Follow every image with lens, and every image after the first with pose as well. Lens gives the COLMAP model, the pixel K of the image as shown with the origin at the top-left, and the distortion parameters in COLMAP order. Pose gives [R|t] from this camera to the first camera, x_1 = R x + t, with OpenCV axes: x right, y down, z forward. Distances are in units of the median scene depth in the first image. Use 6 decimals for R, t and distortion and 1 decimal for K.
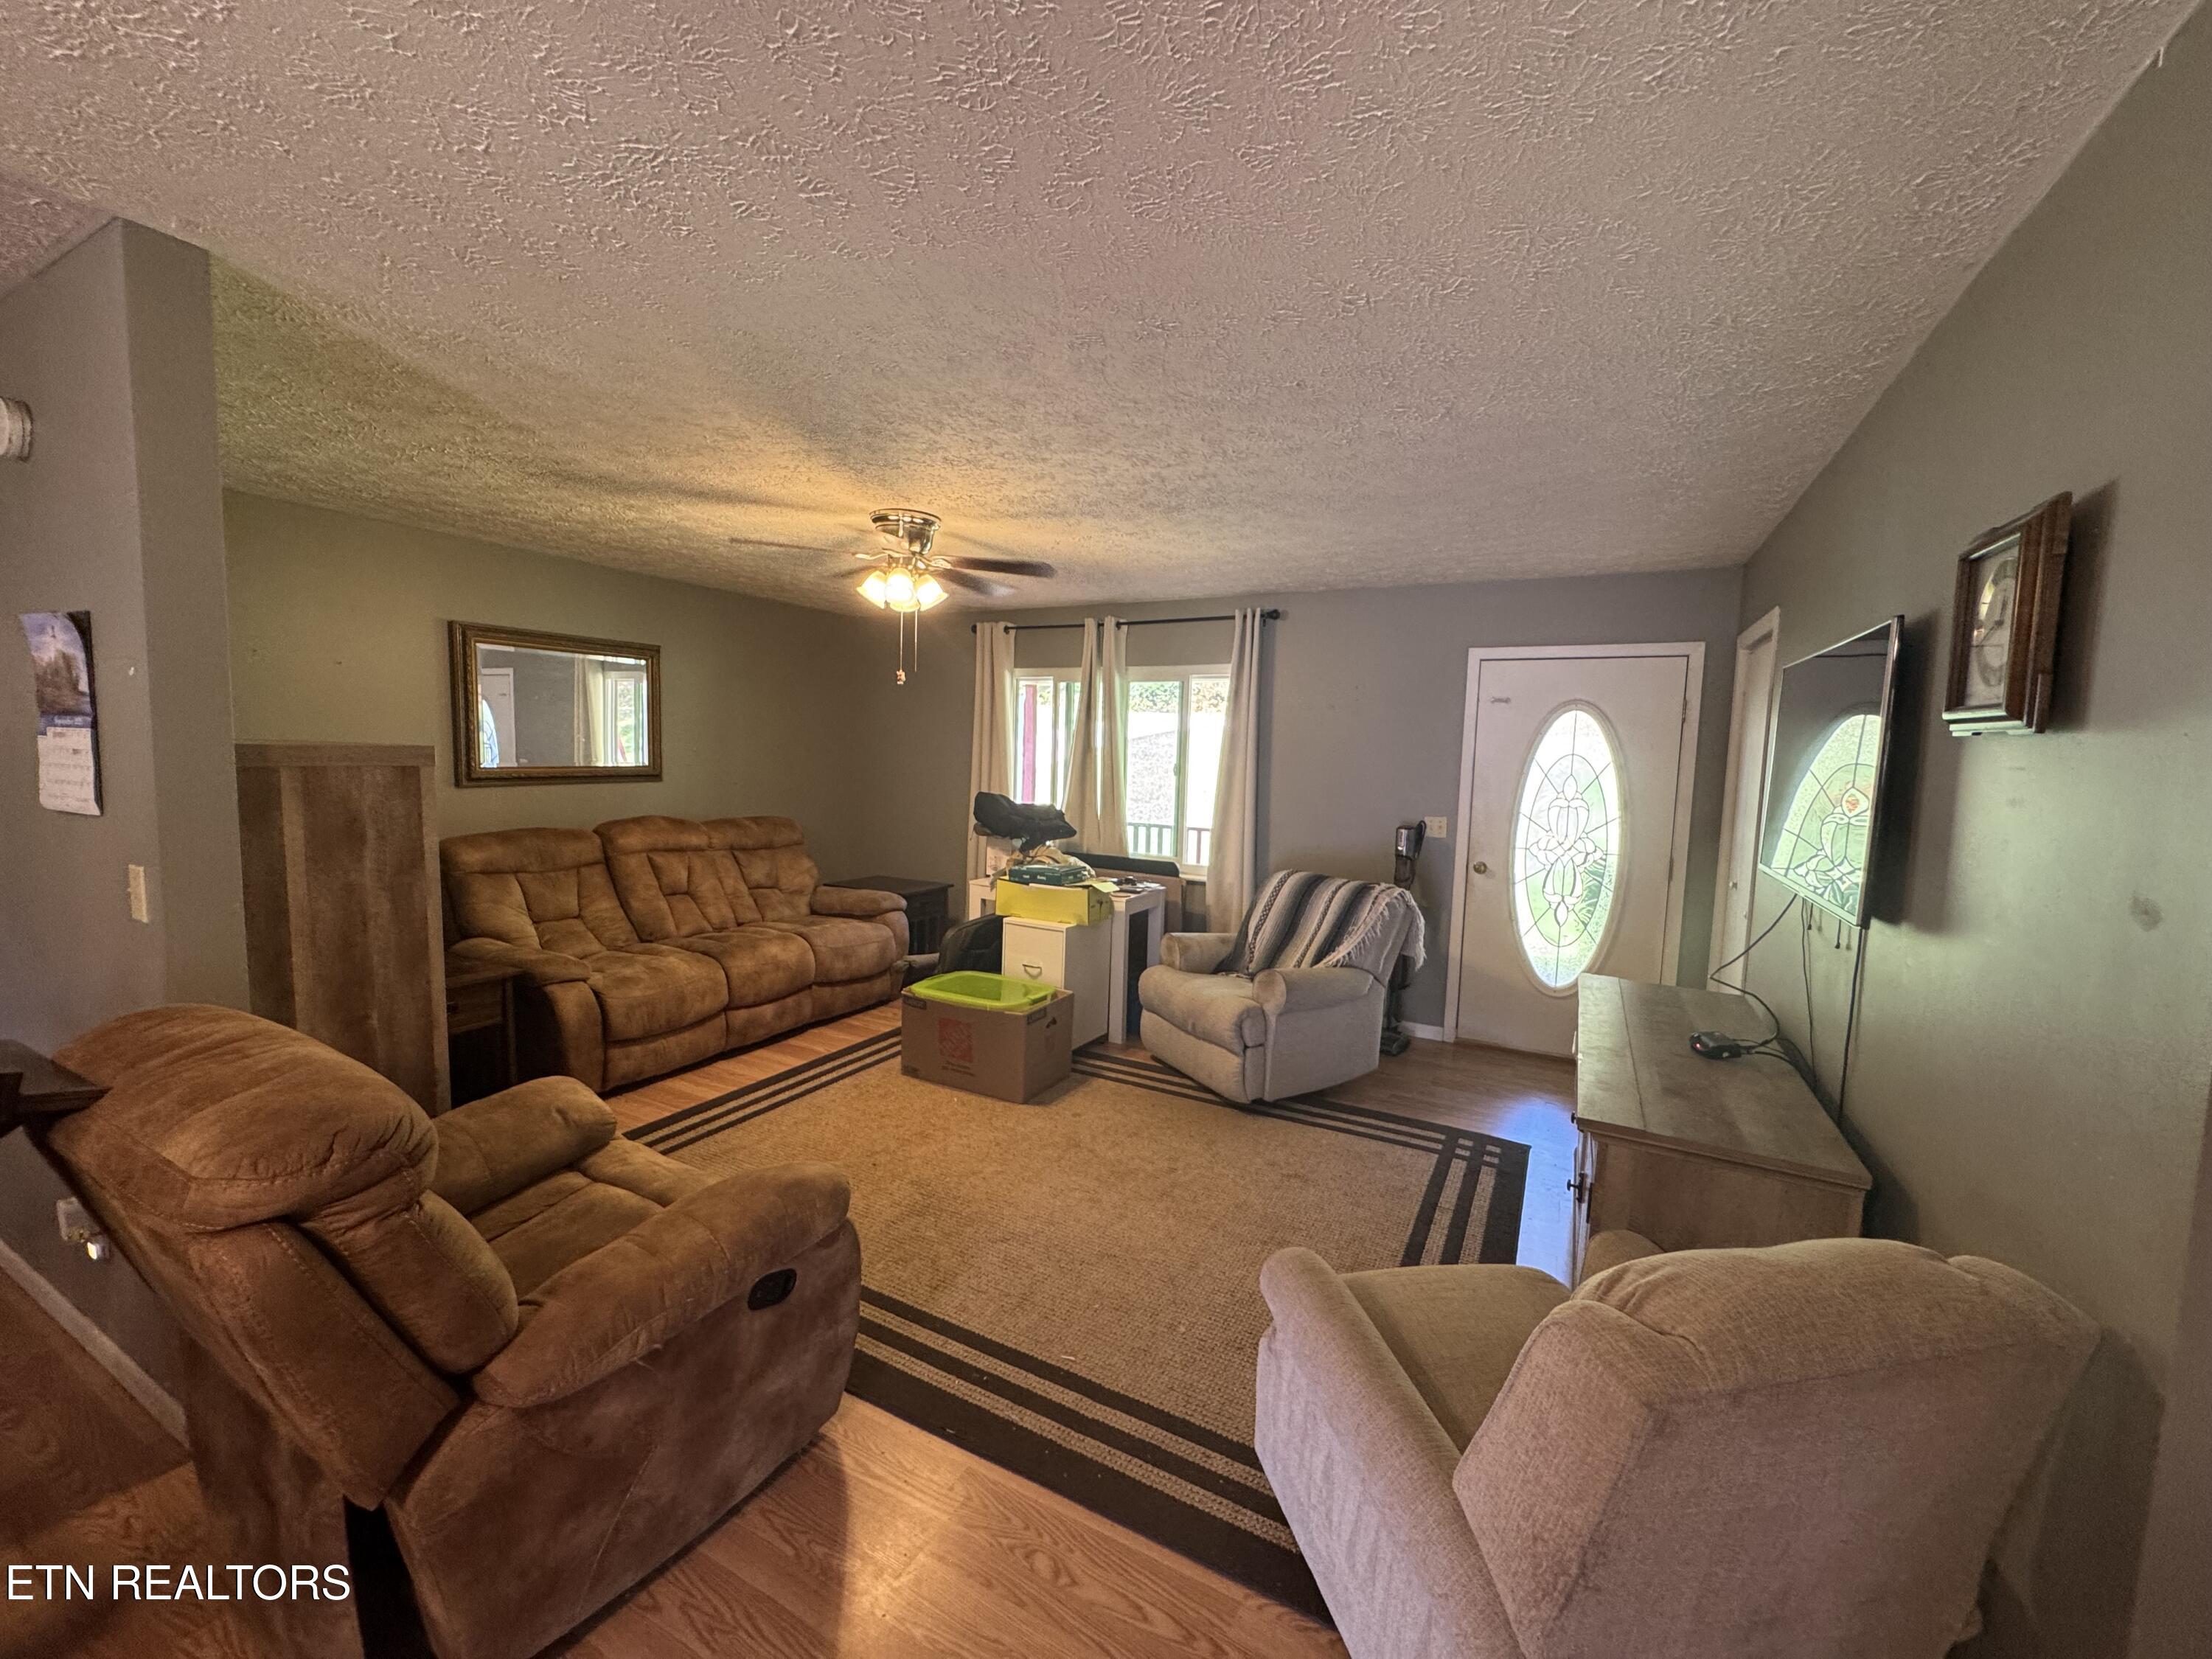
lens RADIAL K [[888.5, 0, 1102.4], [0, 888.5, 825.2], [0, 0, 1]] dist [-0.000149, -0.000250]
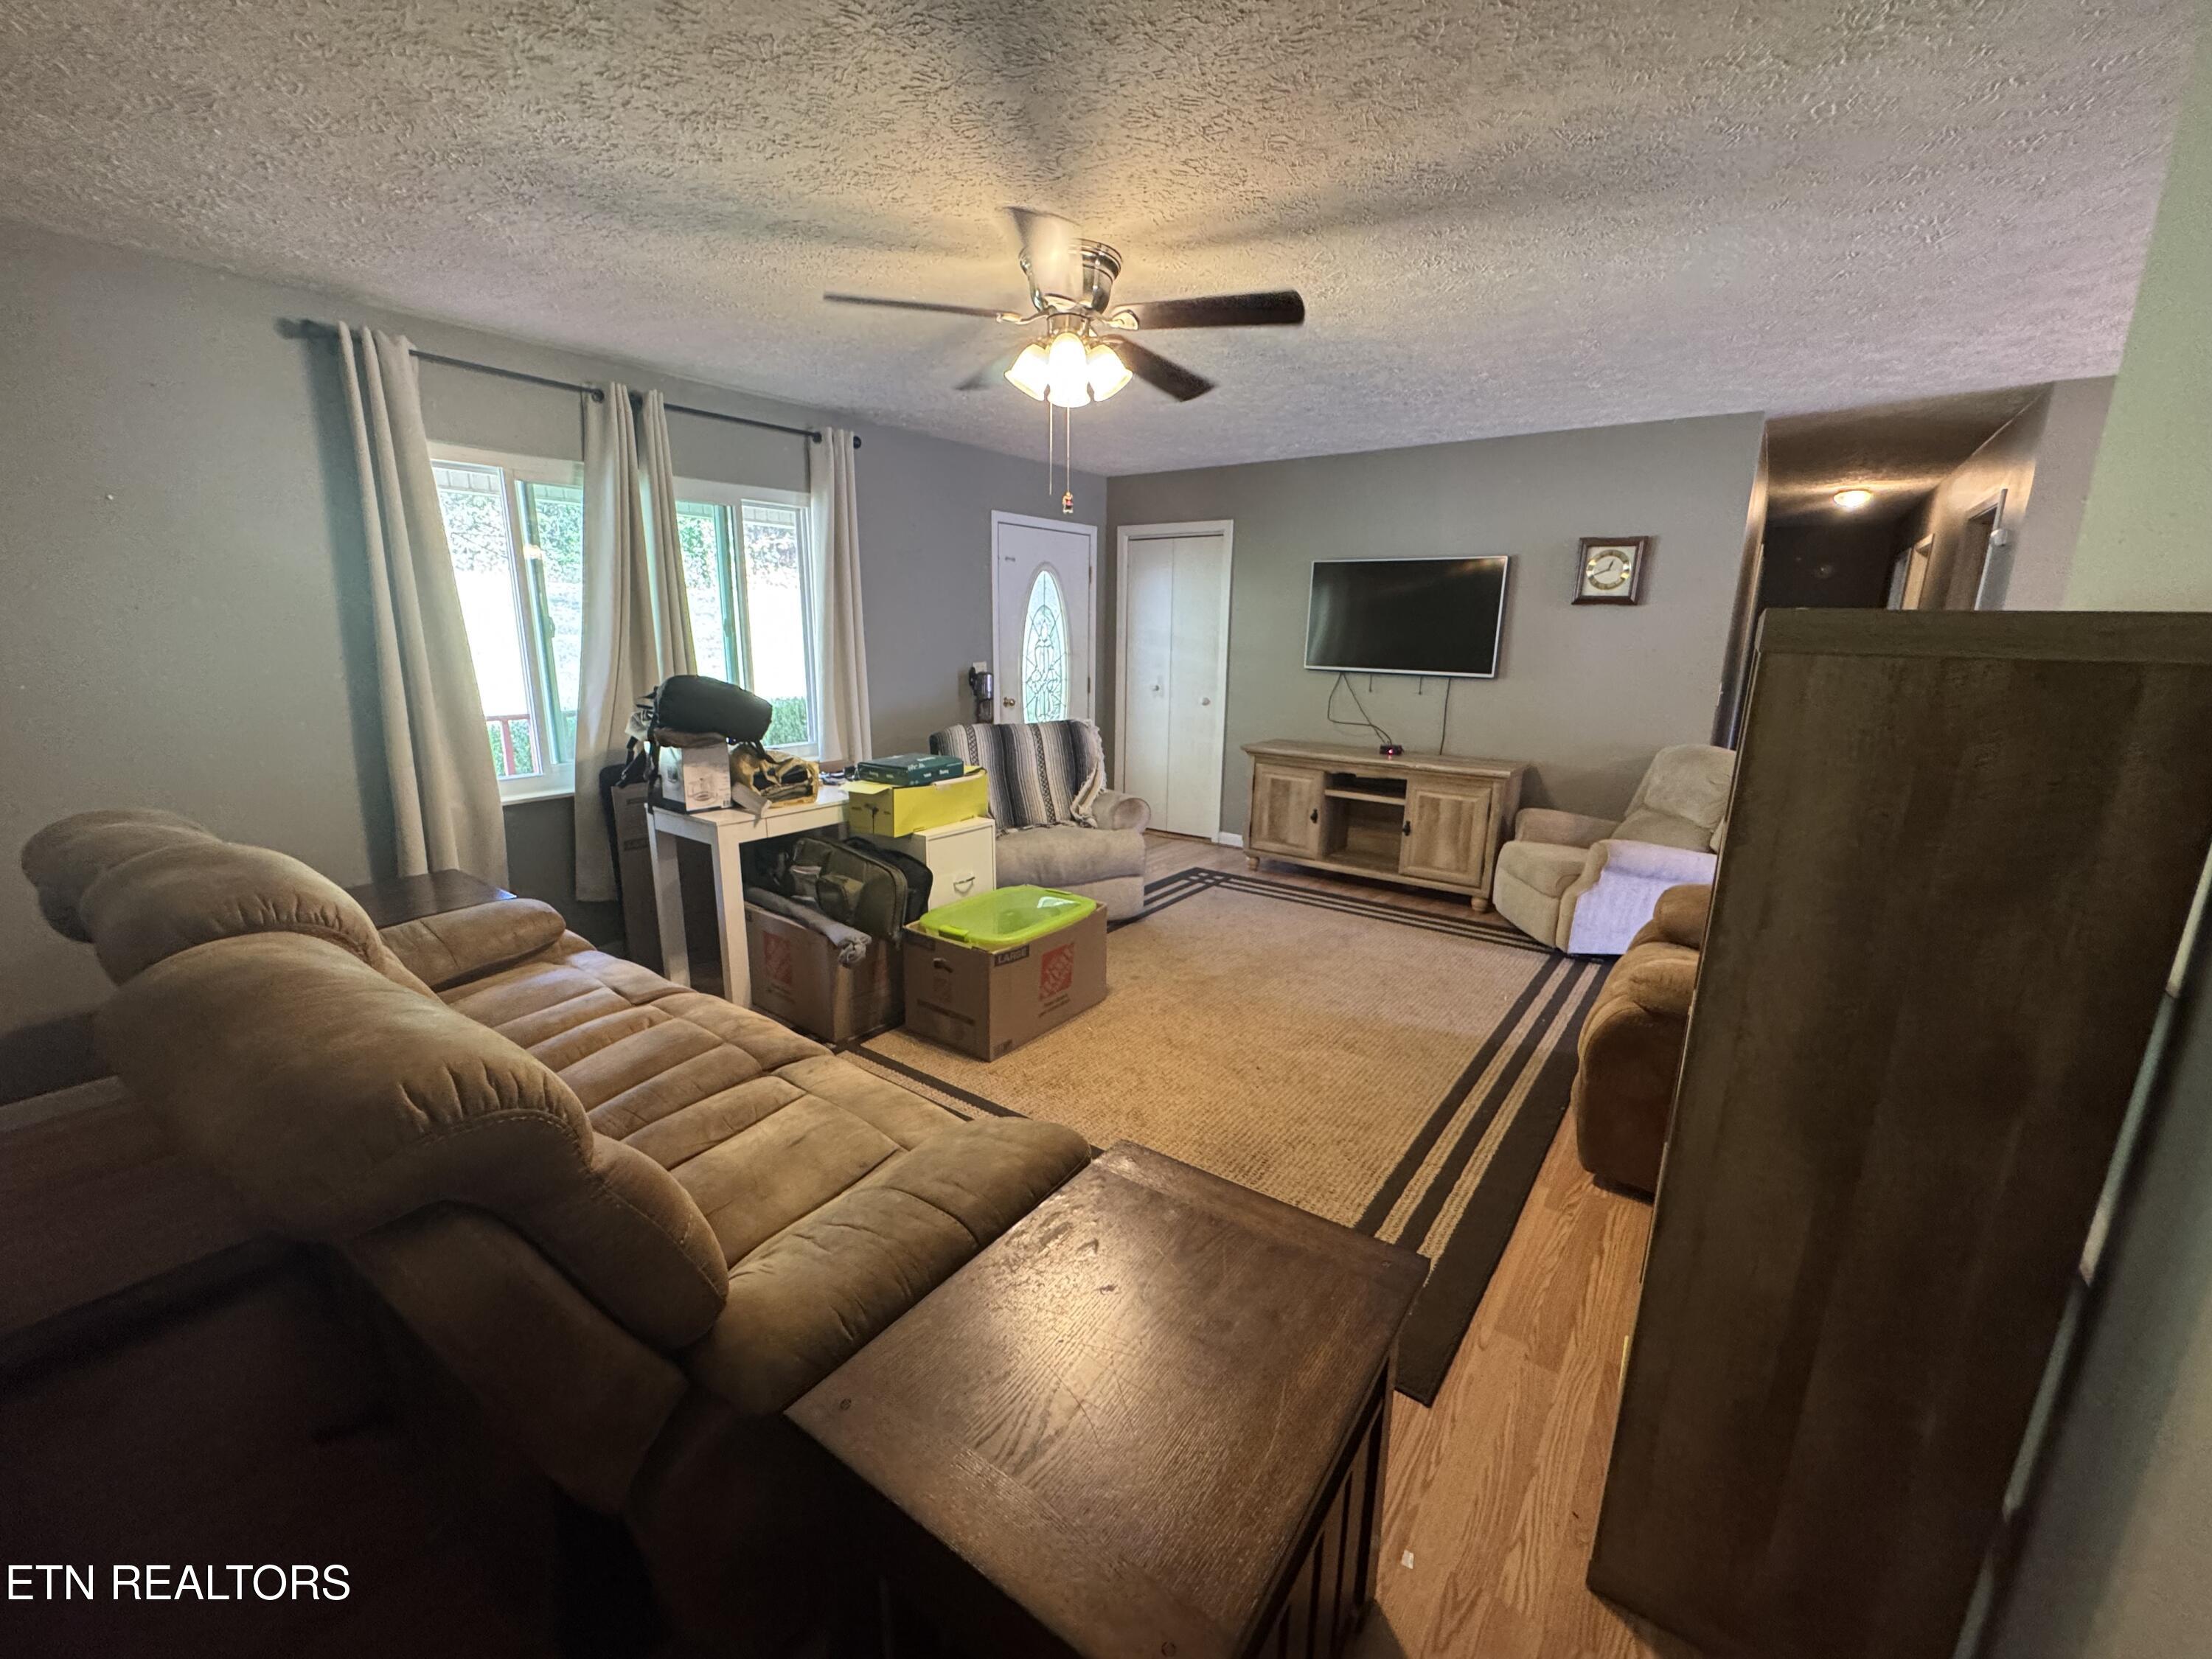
lens RADIAL K [[888.5, 0, 1107.6], [0, 888.5, 830.6], [0, 0, 1]] dist [-0.000149, -0.000250]
pose [[0.144421, -0.251283, 0.957079, -0.793493], [0.073663, 0.967265, 0.242842, -0.069479], [-0.986771, 0.035430, 0.158204, 0.714023]]
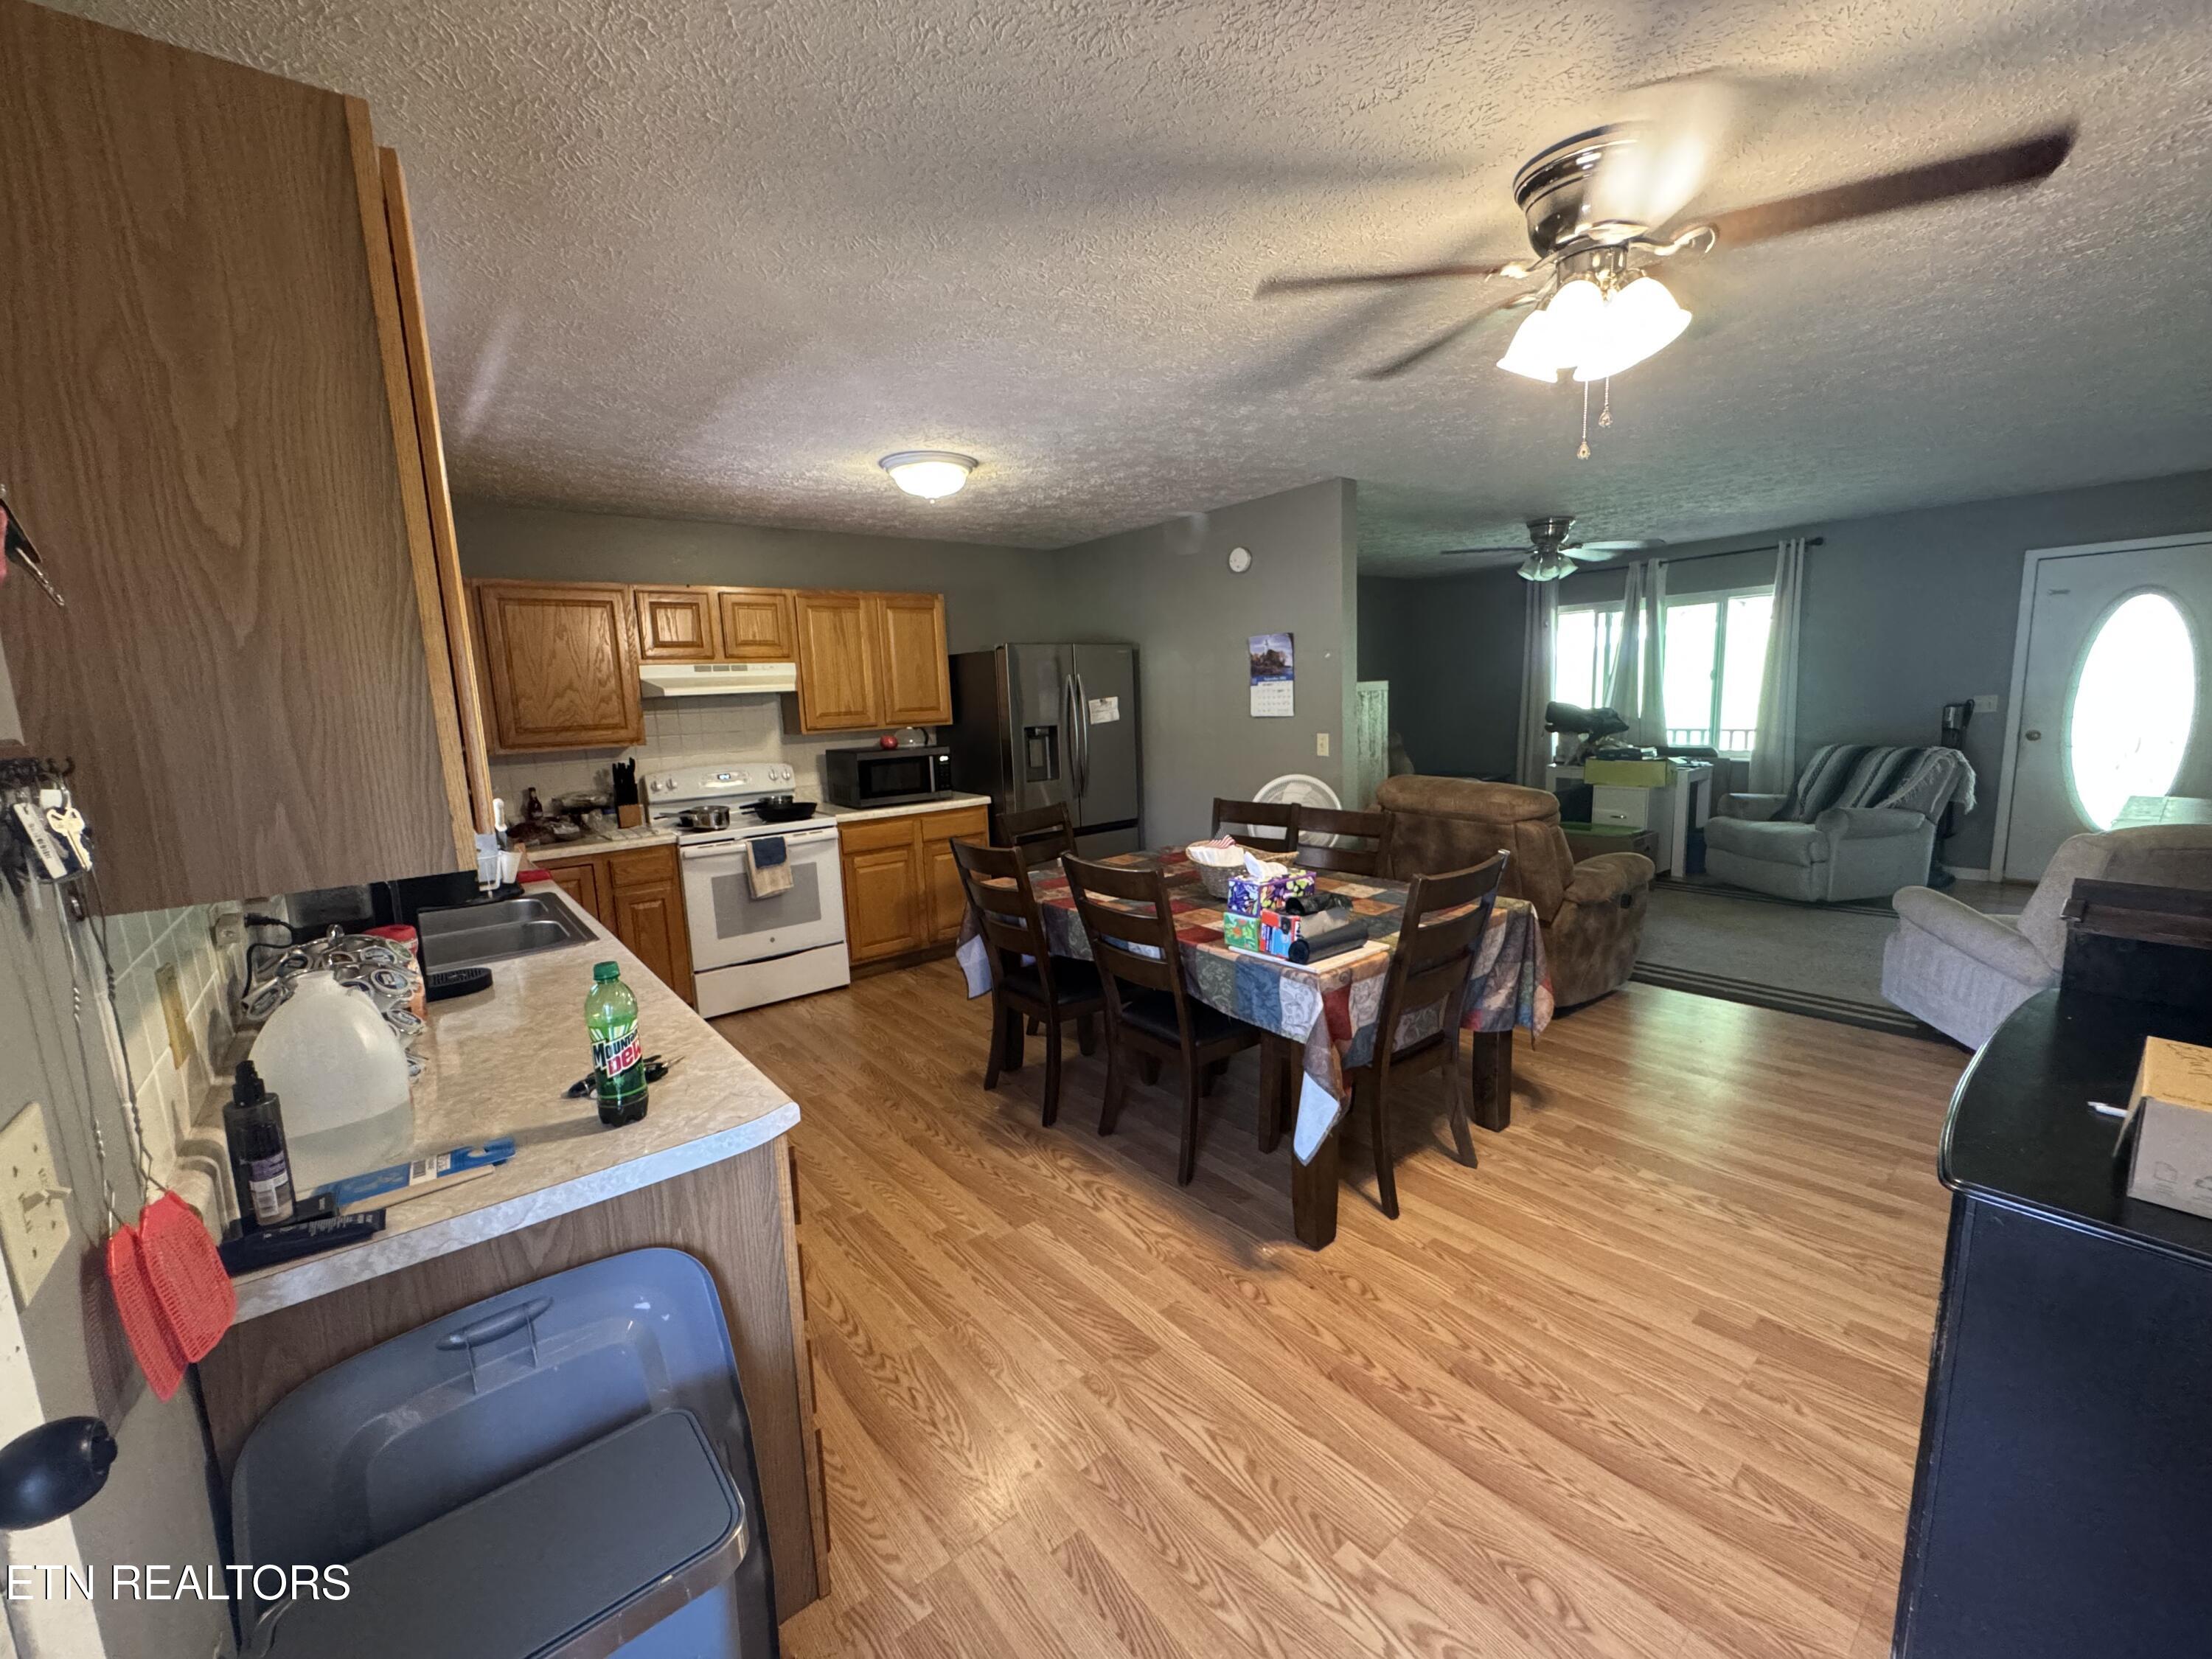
lens RADIAL K [[888.5, 0, 1111.2], [0, 888.5, 828.1], [0, 0, 1]] dist [-0.000149, -0.000250]
pose [[0.921314, -0.009864, -0.388695, -0.268660], [0.037348, 0.997301, 0.063216, 0.052844], [0.387022, -0.072759, 0.919195, -0.621258]]
